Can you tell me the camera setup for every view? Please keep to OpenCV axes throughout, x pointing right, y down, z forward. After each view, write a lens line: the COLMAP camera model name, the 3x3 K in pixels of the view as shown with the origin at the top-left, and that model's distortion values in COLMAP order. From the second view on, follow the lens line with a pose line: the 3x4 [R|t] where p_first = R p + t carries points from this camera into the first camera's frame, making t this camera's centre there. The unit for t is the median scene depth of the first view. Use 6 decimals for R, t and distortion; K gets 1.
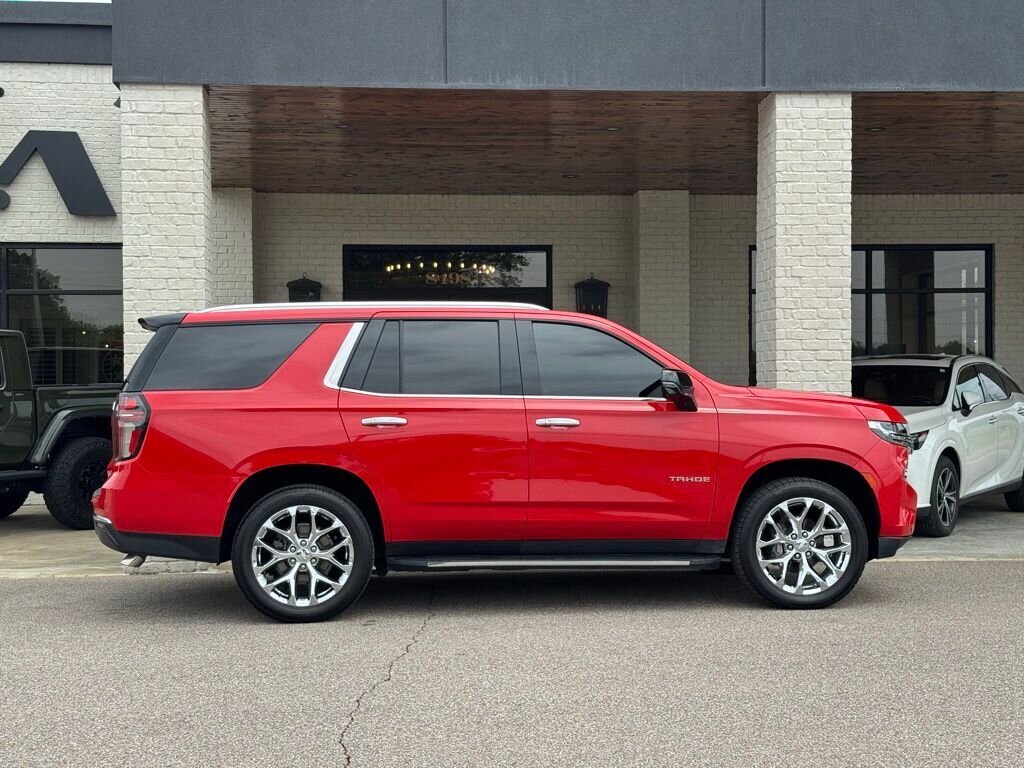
lens RADIAL K [[1441.3, 0, 509.8], [0, 1441.3, 391.1], [0, 0, 1]] dist [0.134449, 0.000000]
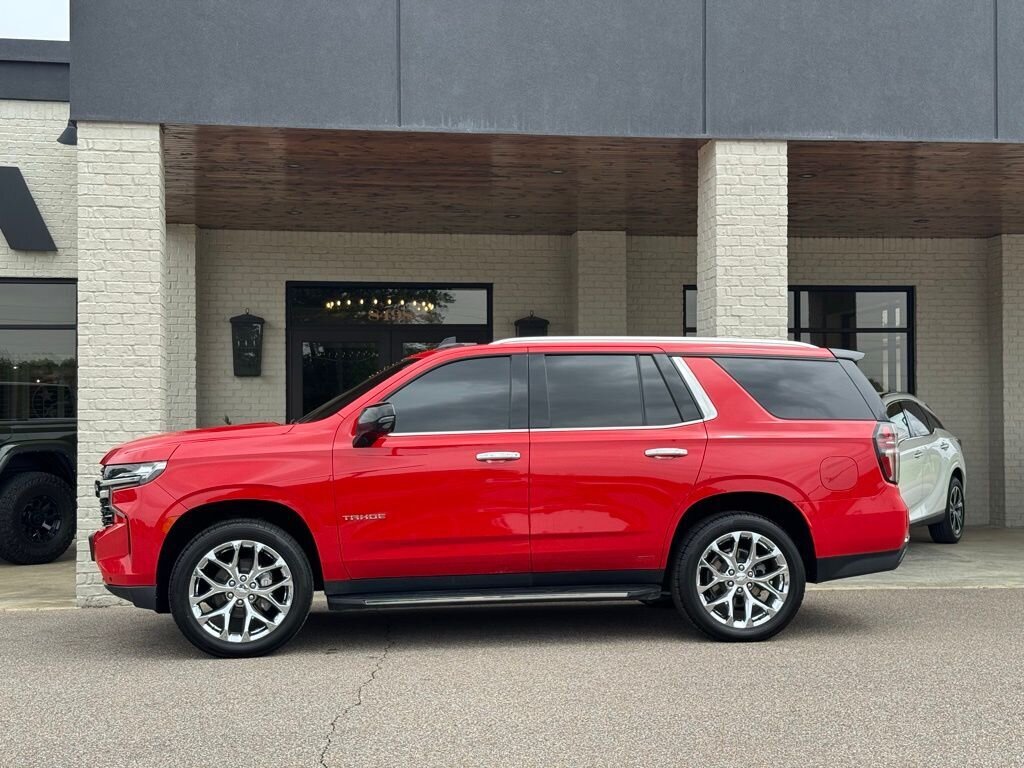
lens RADIAL K [[1441.3, 0, 514.8], [0, 1441.3, 390.2], [0, 0, 1]] dist [0.134449, 0.000000]
pose [[0.998343, 0.003135, 0.057461, -0.020761], [-0.001621, 0.999651, -0.026372, 0.002131], [-0.057523, 0.026235, 0.997999, -0.025447]]
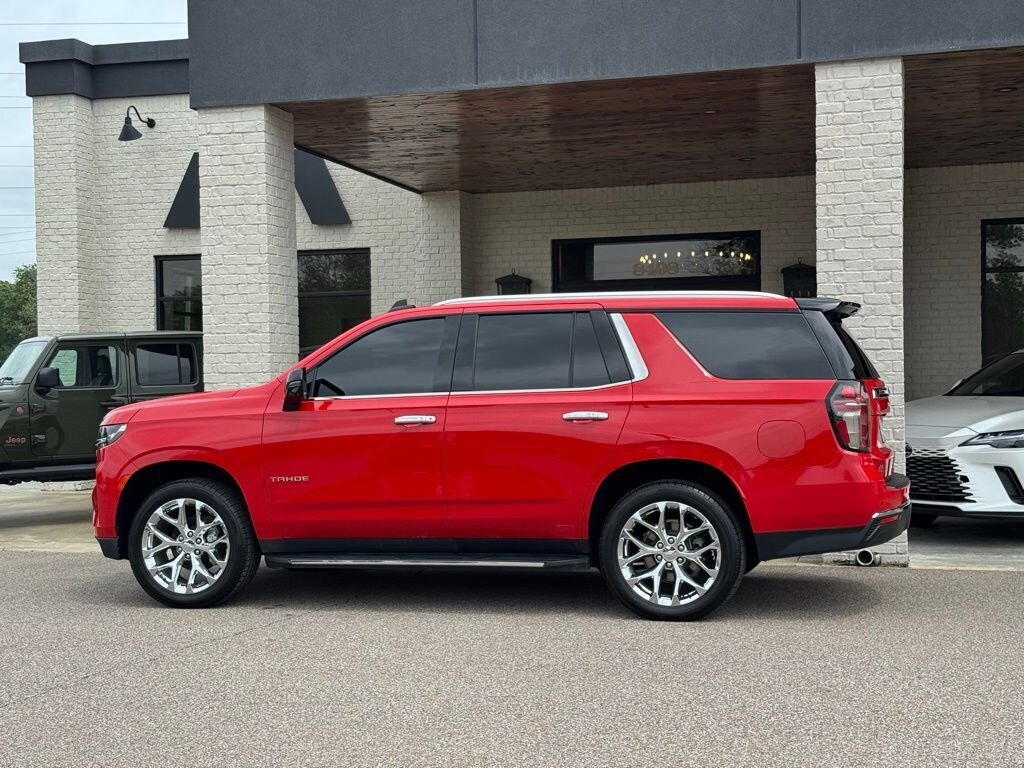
lens RADIAL K [[1441.3, 0, 514.8], [0, 1441.3, 388.4], [0, 0, 1]] dist [0.134449, 0.000000]
pose [[0.934095, -0.005402, -0.356984, 0.343234], [0.008077, 0.999949, 0.006003, -0.003814], [0.356934, -0.008490, 0.934091, 0.054052]]
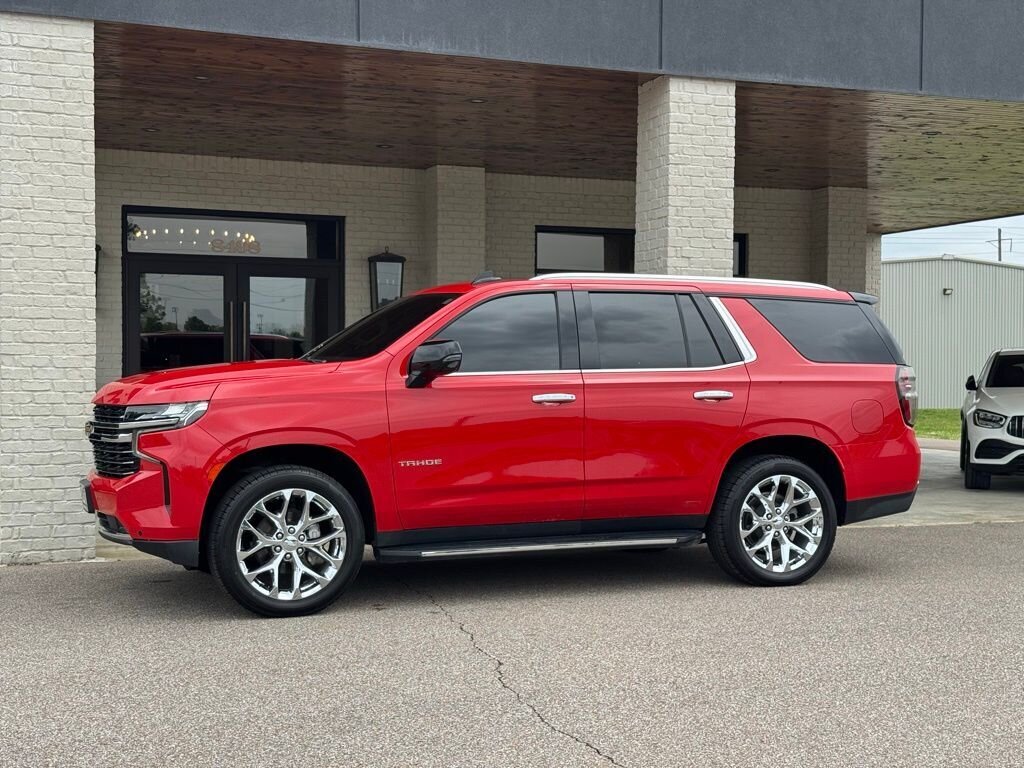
lens RADIAL K [[1441.3, 0, 511.6], [0, 1441.3, 384.0], [0, 0, 1]] dist [0.134449, 0.000000]
pose [[0.958018, 0.008006, 0.286596, -0.218952], [-0.010722, 0.999911, 0.007908, 0.004451], [-0.286508, -0.010649, 0.958019, 0.053262]]
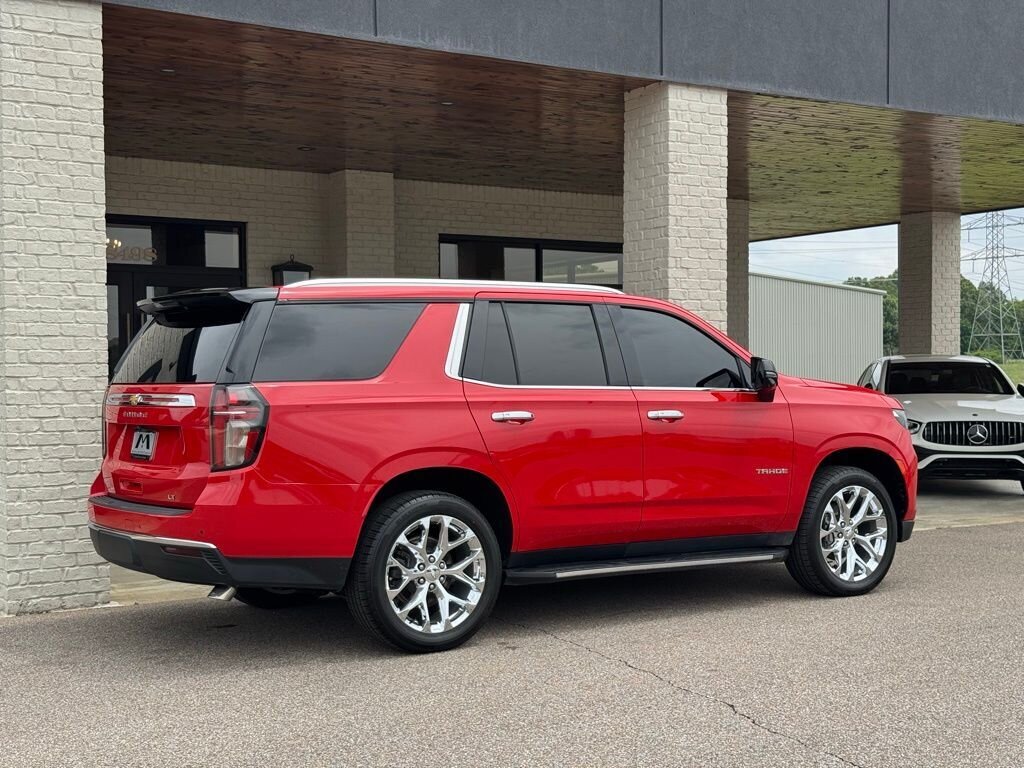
lens RADIAL K [[1441.3, 0, 517.9], [0, 1441.3, 391.3], [0, 0, 1]] dist [0.134449, 0.000000]
pose [[0.884681, -0.005244, 0.466168, -0.382707], [0.002337, 0.999974, 0.006814, -0.000123], [-0.466191, -0.004939, 0.884670, 0.168464]]
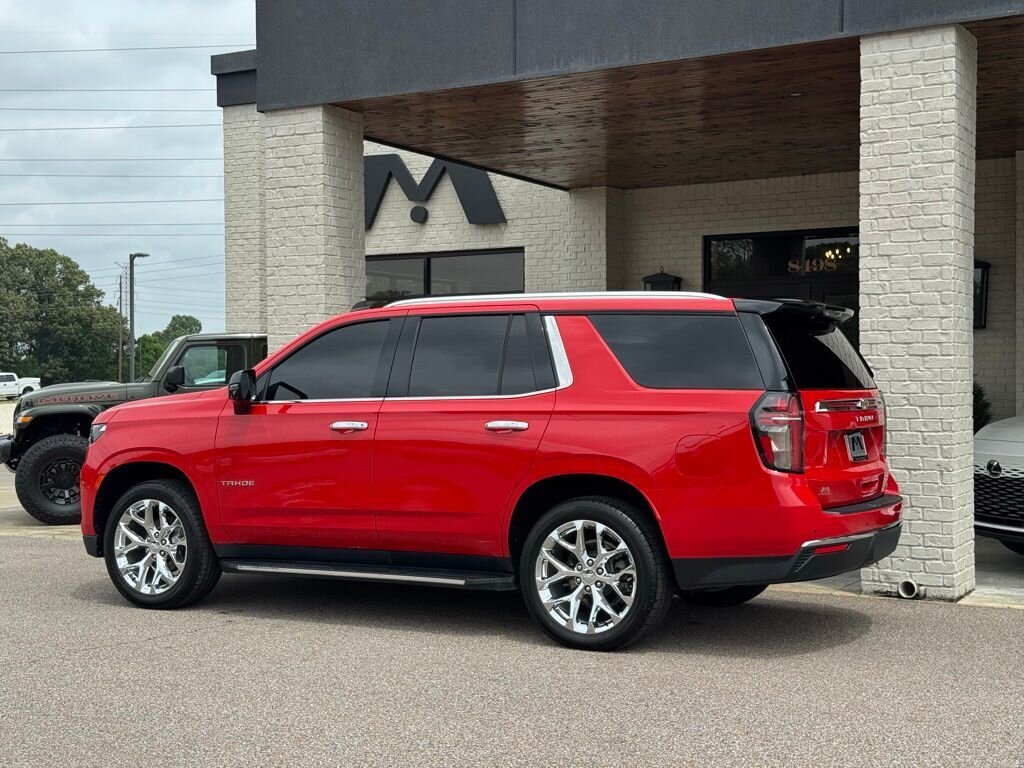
lens RADIAL K [[1441.3, 0, 503.0], [0, 1441.3, 390.6], [0, 0, 1]] dist [0.134449, 0.000000]
pose [[0.818124, 0.007580, -0.574992, 0.512133], [-0.003455, 0.999960, 0.008266, -0.007486], [0.575032, -0.004776, 0.818117, 0.192843]]
